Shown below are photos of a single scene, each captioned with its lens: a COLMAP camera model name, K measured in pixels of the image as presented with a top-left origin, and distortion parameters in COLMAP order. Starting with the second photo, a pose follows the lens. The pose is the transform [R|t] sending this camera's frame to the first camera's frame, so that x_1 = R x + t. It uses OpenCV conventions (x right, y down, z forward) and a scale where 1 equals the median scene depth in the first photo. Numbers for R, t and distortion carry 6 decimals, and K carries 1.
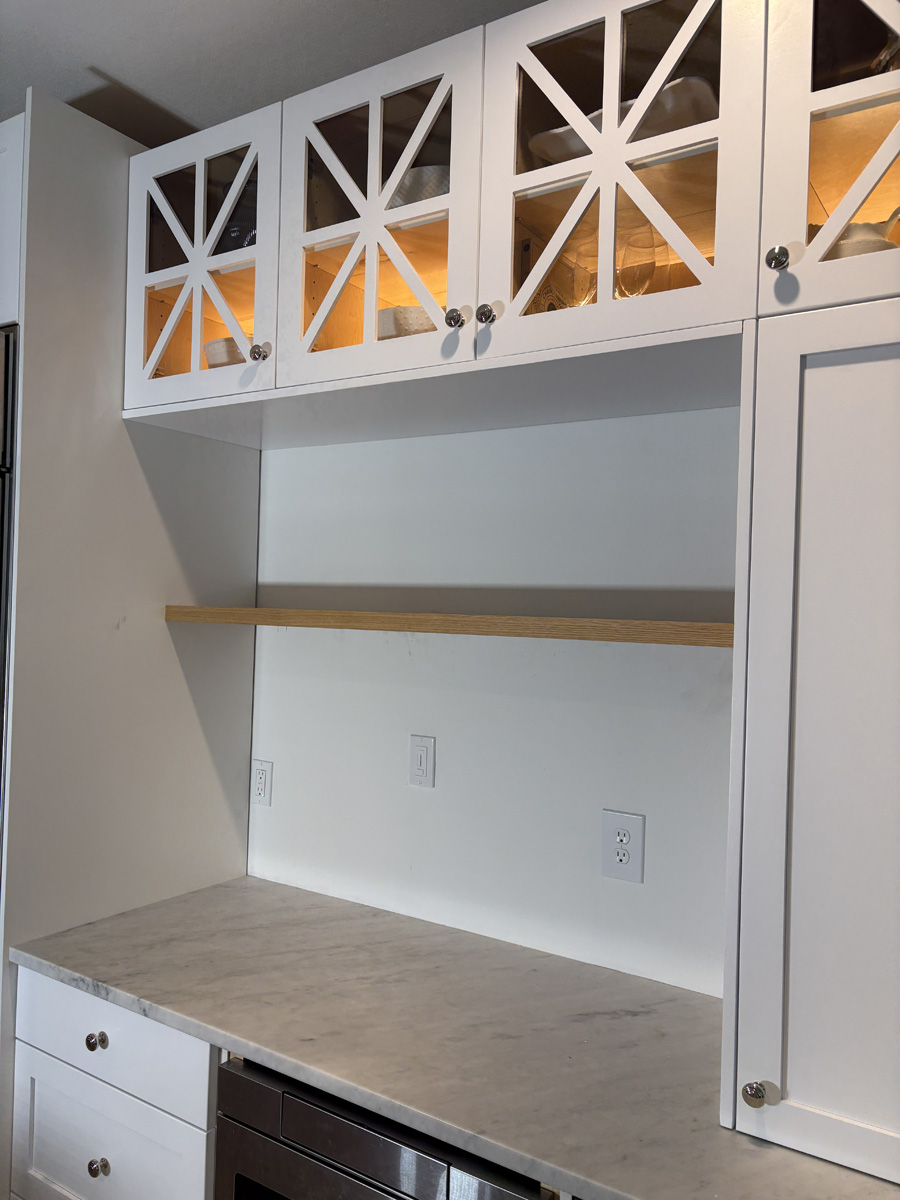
lens RADIAL K [[911.2, 0, 439.3], [0, 911.2, 564.7], [0, 0, 1]] dist [0.042871, -0.050225]
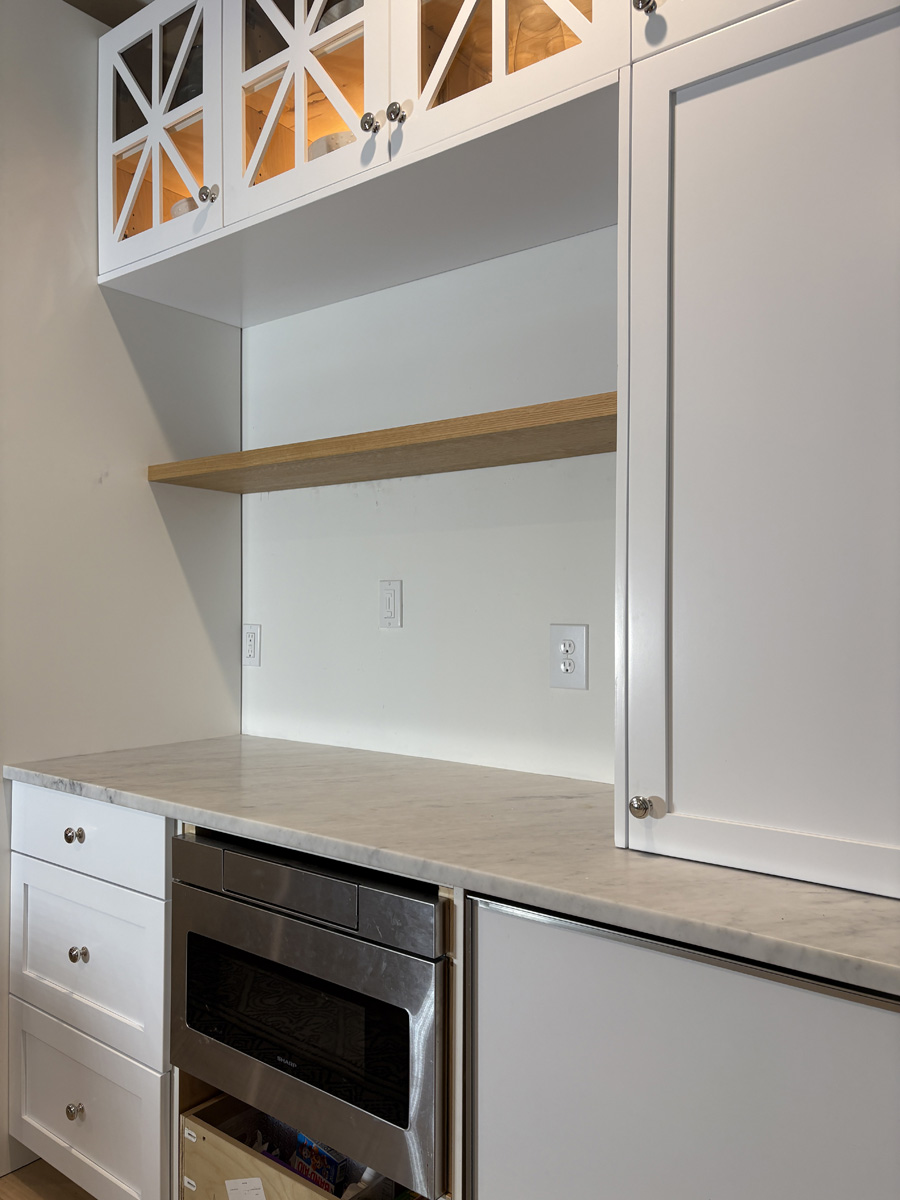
lens RADIAL K [[911.2, 0, 455.4], [0, 911.2, 593.7], [0, 0, 1]] dist [0.042871, -0.050225]
pose [[0.996187, -0.028445, -0.082473, 0.167278], [0.028722, 0.999585, 0.002170, 0.241690], [0.082377, -0.004530, 0.996591, -0.034151]]
